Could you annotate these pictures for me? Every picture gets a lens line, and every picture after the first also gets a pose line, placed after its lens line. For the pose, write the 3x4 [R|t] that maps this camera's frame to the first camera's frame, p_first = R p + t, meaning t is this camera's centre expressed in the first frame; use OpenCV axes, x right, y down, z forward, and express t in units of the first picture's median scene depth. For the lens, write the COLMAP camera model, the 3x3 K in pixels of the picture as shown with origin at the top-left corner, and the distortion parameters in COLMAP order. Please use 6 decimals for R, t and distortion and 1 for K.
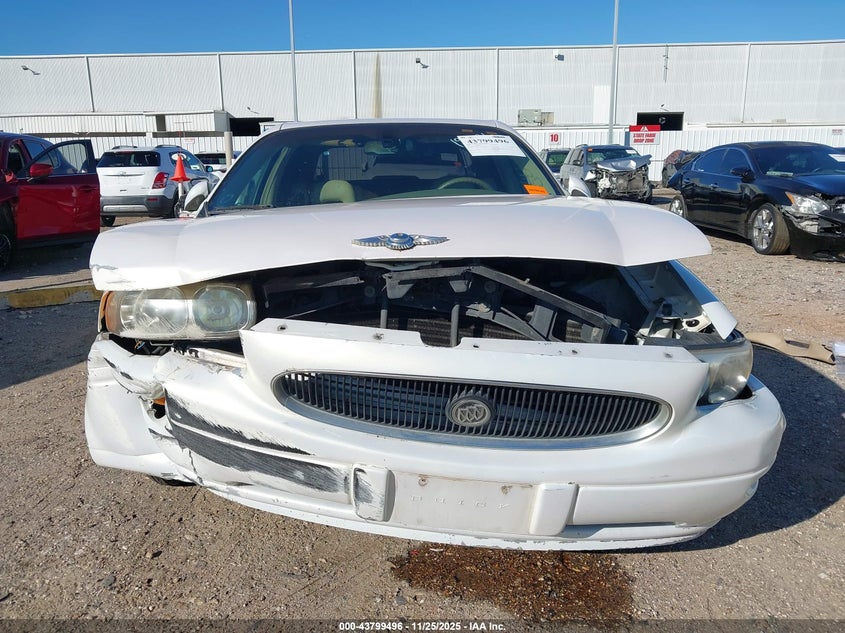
lens RADIAL K [[642.8, 0, 422.5], [0, 642.8, 316.5], [0, 0, 1]] dist [0.001937, -0.004084]
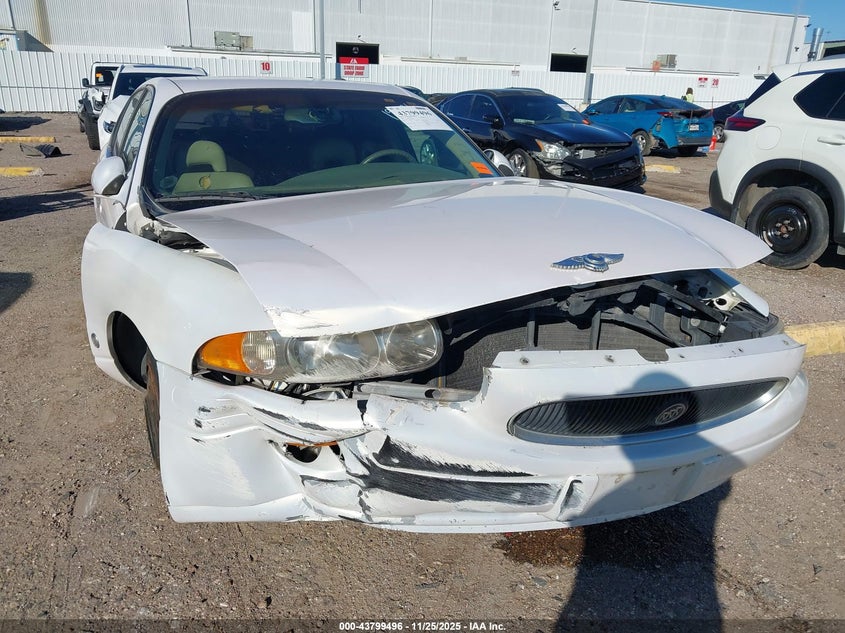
lens RADIAL K [[647.9, 0, 422.5], [0, 647.9, 316.5], [0, 0, 1]] dist [0.007975, -0.047266]
pose [[0.921057, -0.094445, 0.377803, -0.509823], [0.059027, 0.992795, 0.104280, -0.113072], [-0.384929, -0.073747, 0.919995, 0.095468]]
